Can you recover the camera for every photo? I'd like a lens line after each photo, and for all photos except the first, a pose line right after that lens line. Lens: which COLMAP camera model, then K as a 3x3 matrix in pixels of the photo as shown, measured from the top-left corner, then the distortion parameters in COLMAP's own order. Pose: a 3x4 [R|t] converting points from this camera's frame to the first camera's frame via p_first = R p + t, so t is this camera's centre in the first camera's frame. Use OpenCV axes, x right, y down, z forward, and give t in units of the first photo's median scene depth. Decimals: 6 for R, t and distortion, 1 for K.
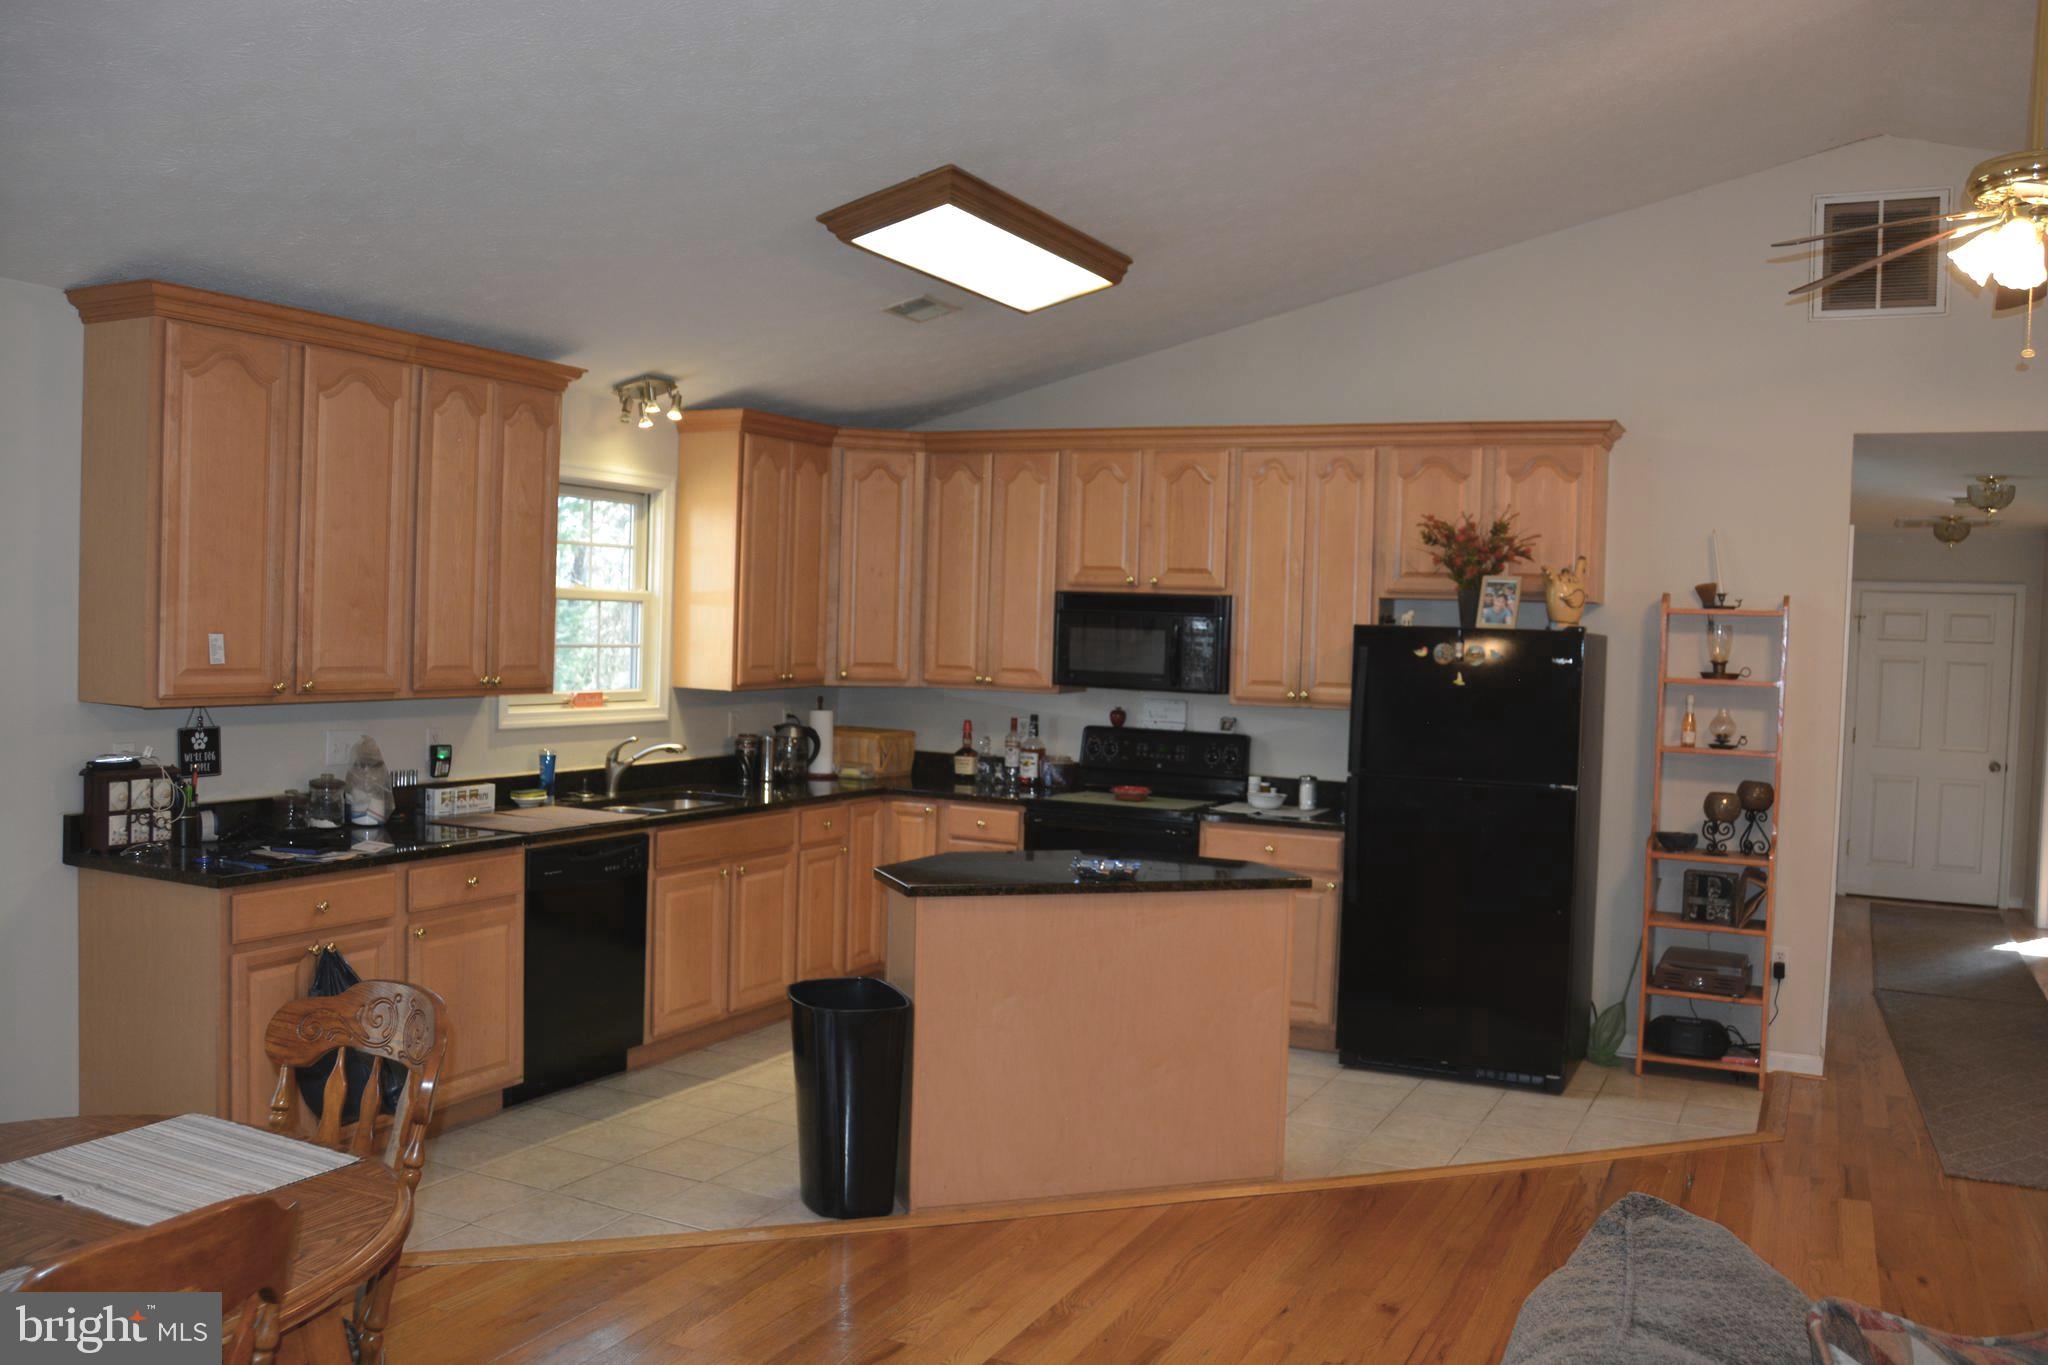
lens RADIAL K [[1687.8, 0, 1025.6], [0, 1687.8, 694.3], [0, 0, 1]] dist [-0.145444, 0.138163]
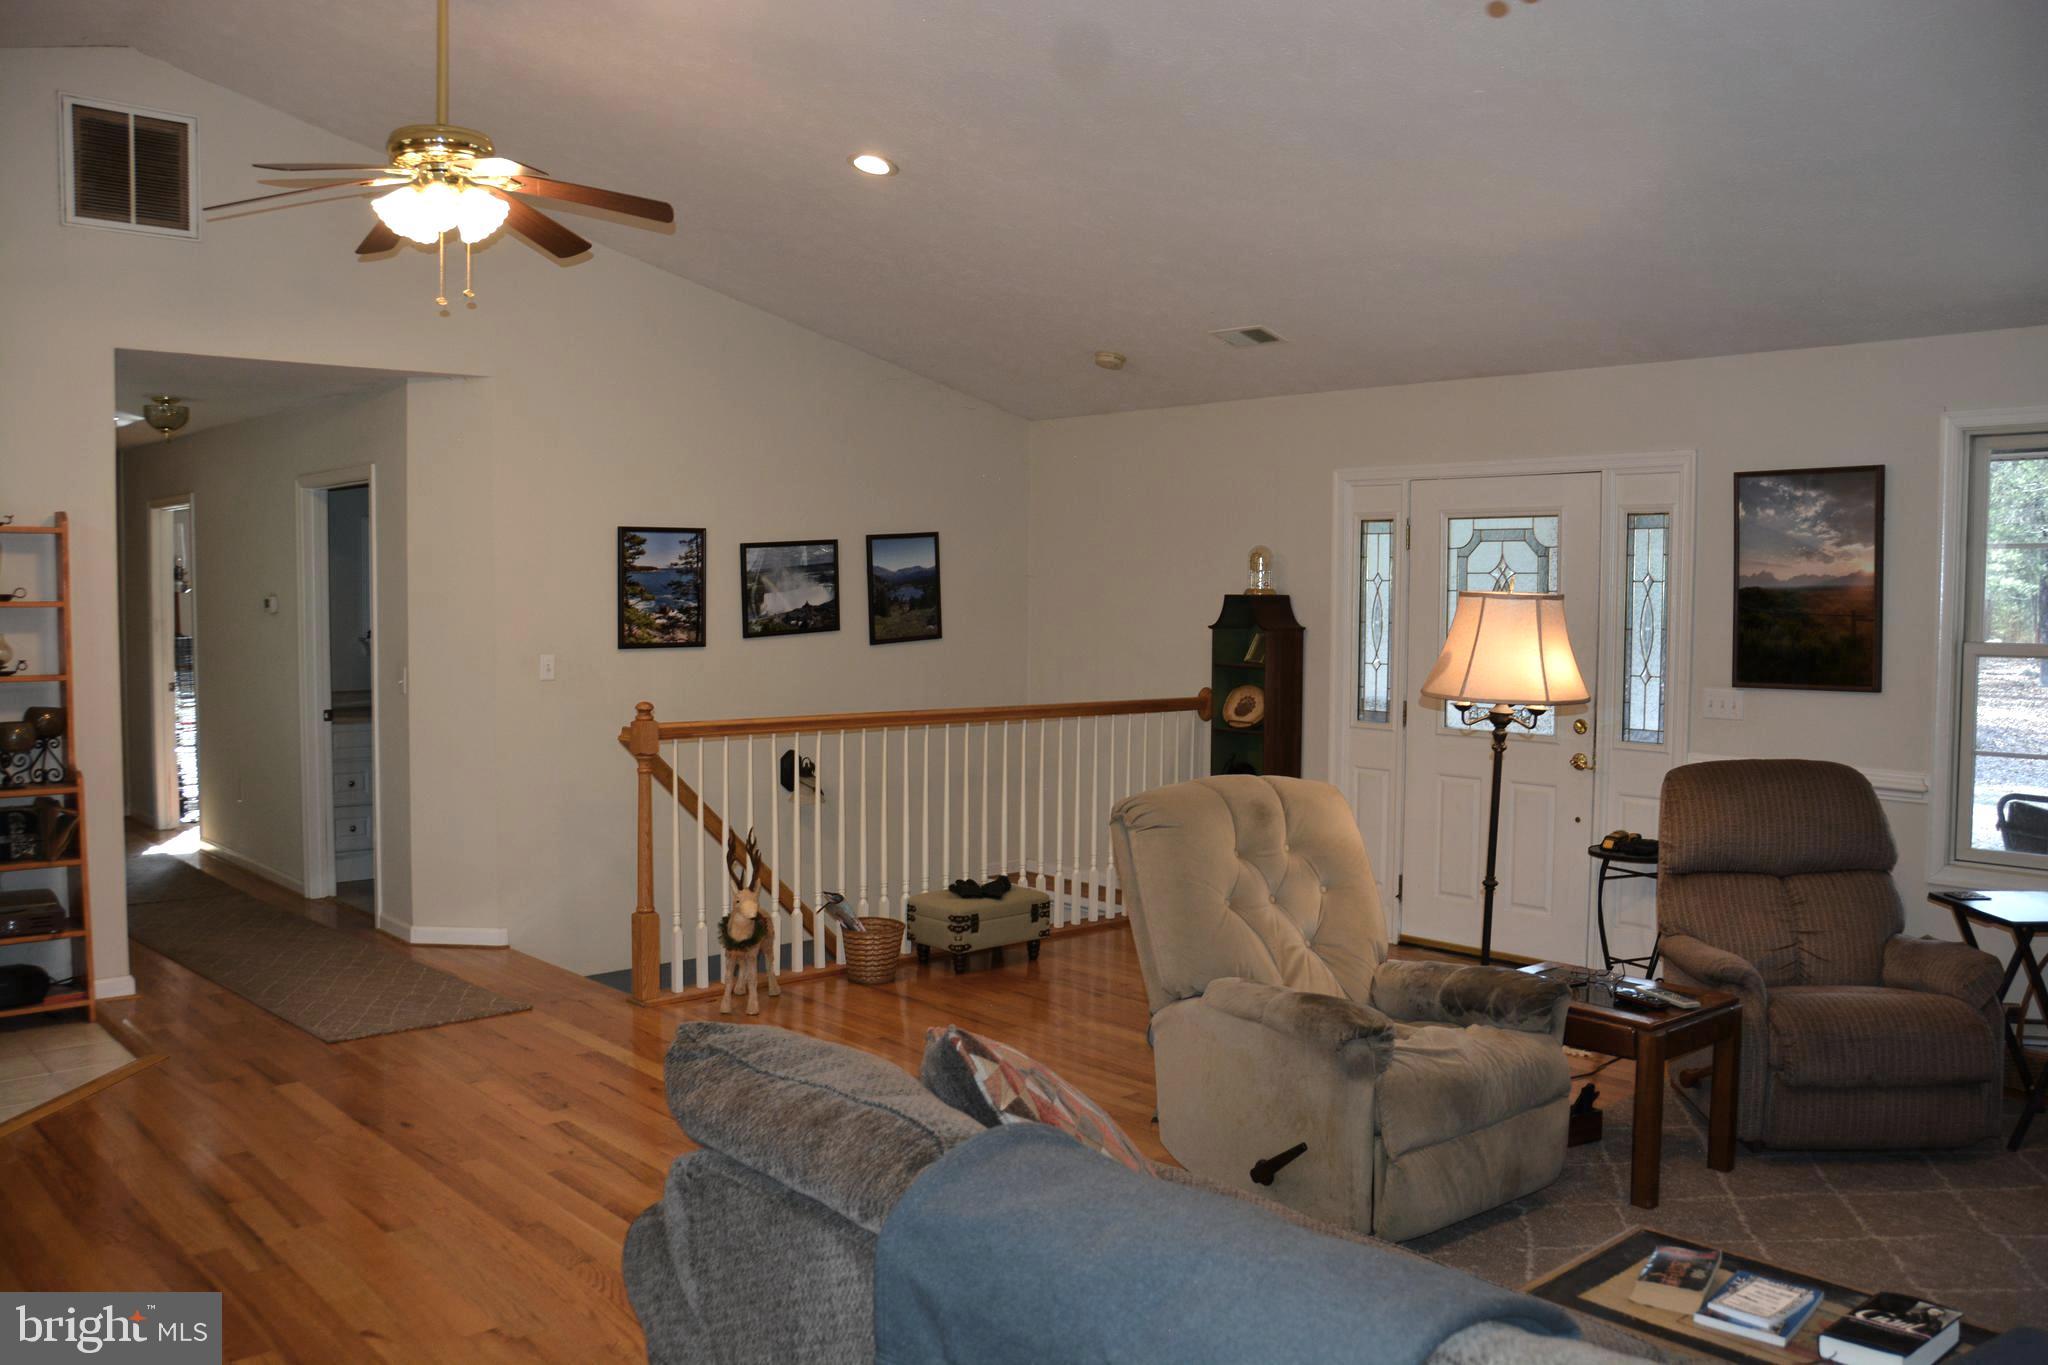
lens RADIAL K [[1707.3, 0, 1020.2], [0, 1707.3, 693.5], [0, 0, 1]] dist [-0.142925, 0.155447]
pose [[0.390106, -0.085919, 0.916752, -0.210882], [0.041167, 0.996269, 0.075854, -0.004226], [-0.919849, 0.008149, 0.392188, 0.102771]]
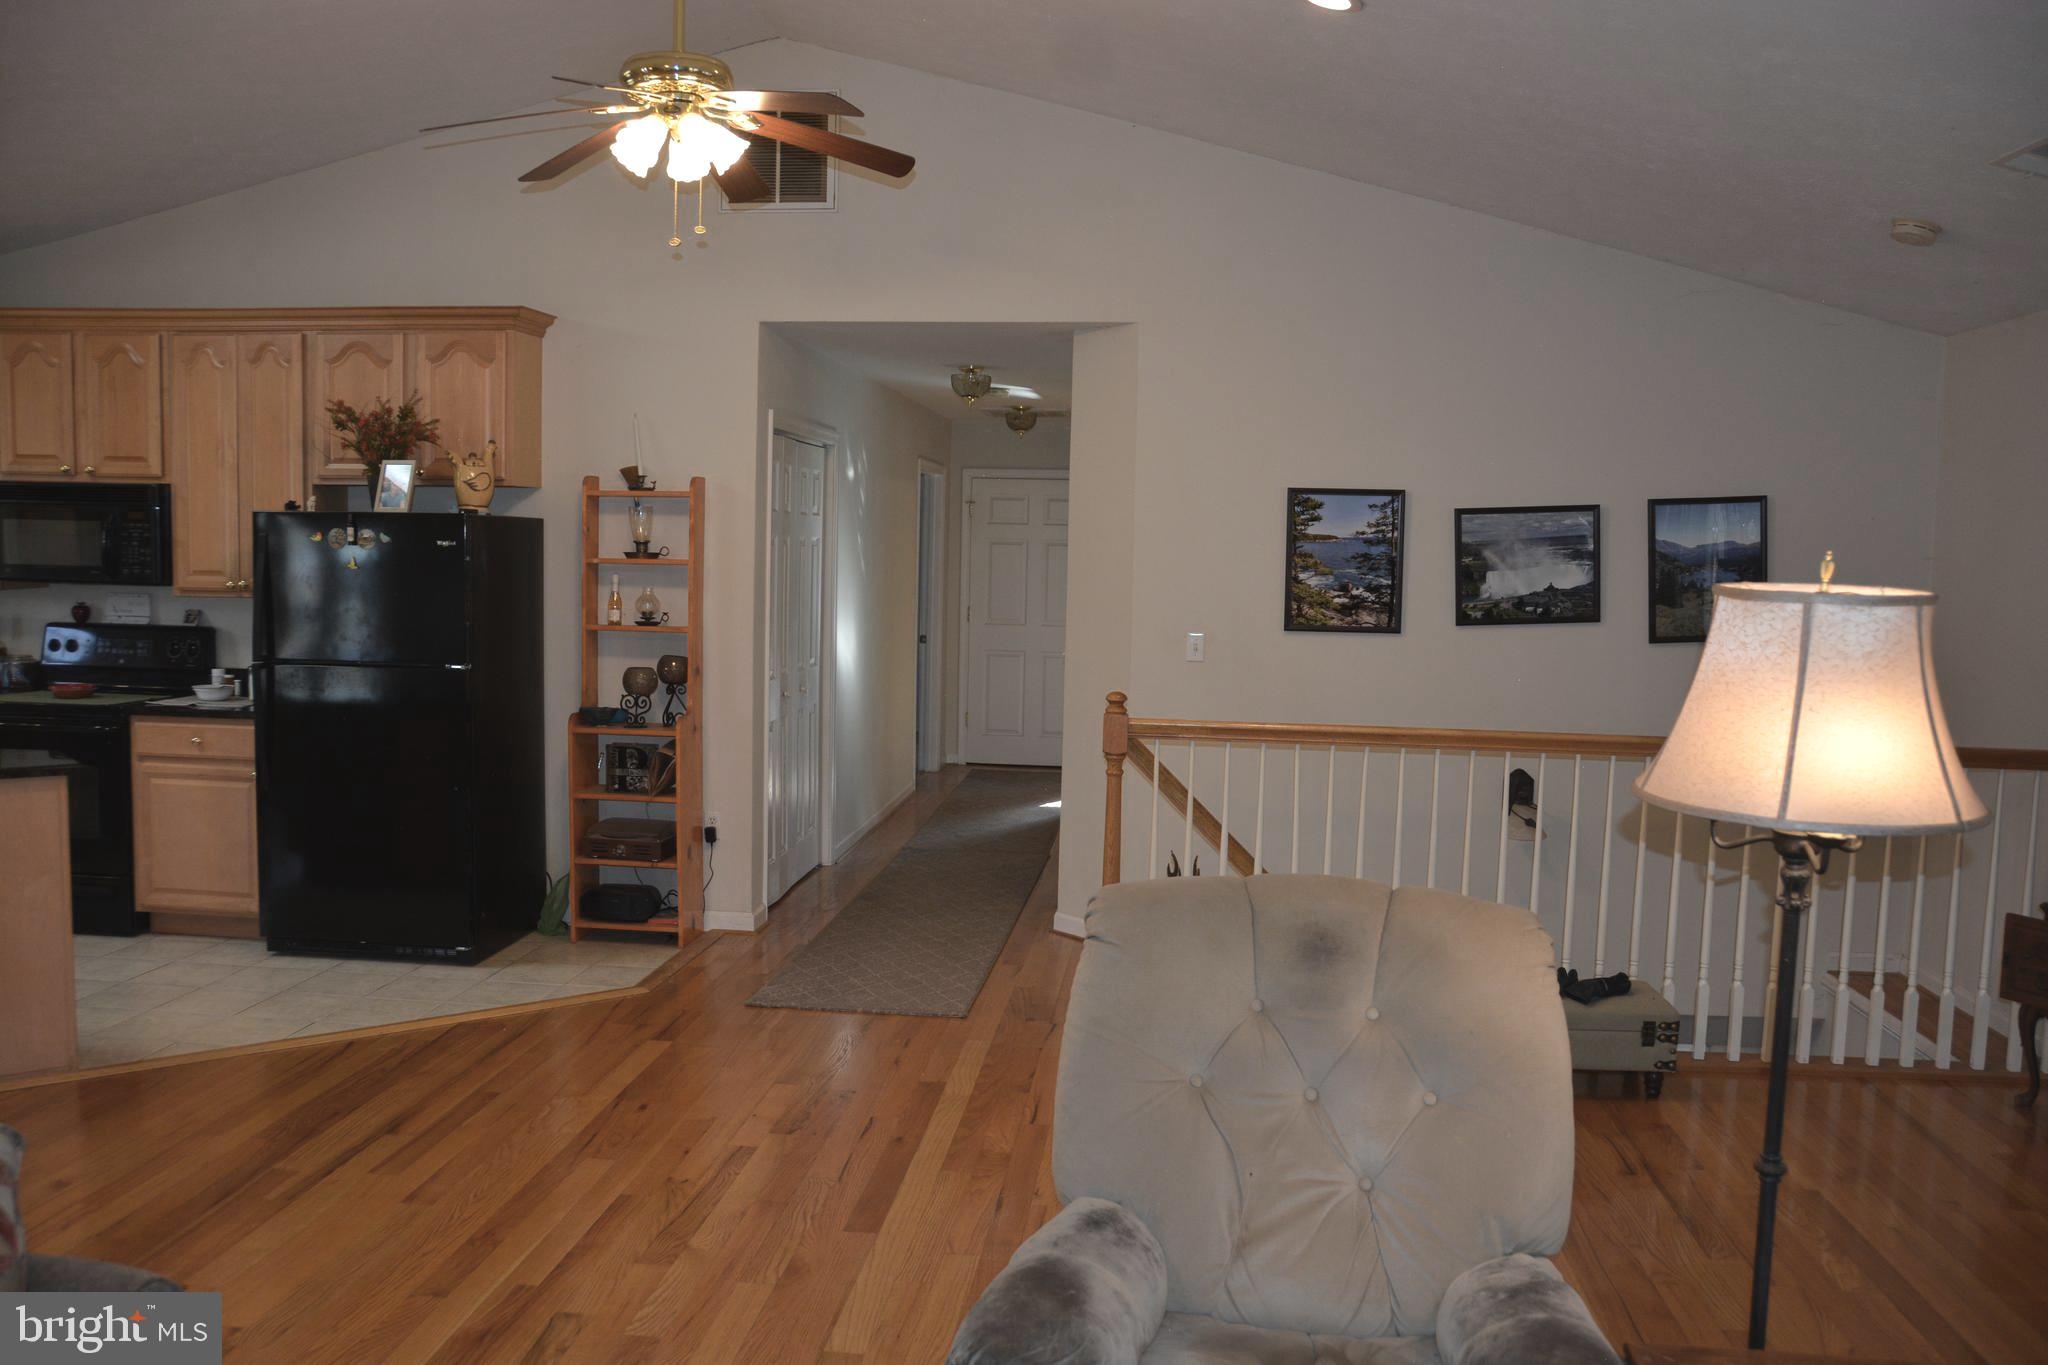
lens RADIAL K [[1707.3, 0, 1020.2], [0, 1707.3, 693.5], [0, 0, 1]] dist [-0.142925, 0.155447]
pose [[0.940499, -0.040984, 0.337316, 0.280886], [0.020924, 0.997801, 0.062893, 0.013501], [-0.339152, -0.052093, 0.939288, -0.084539]]
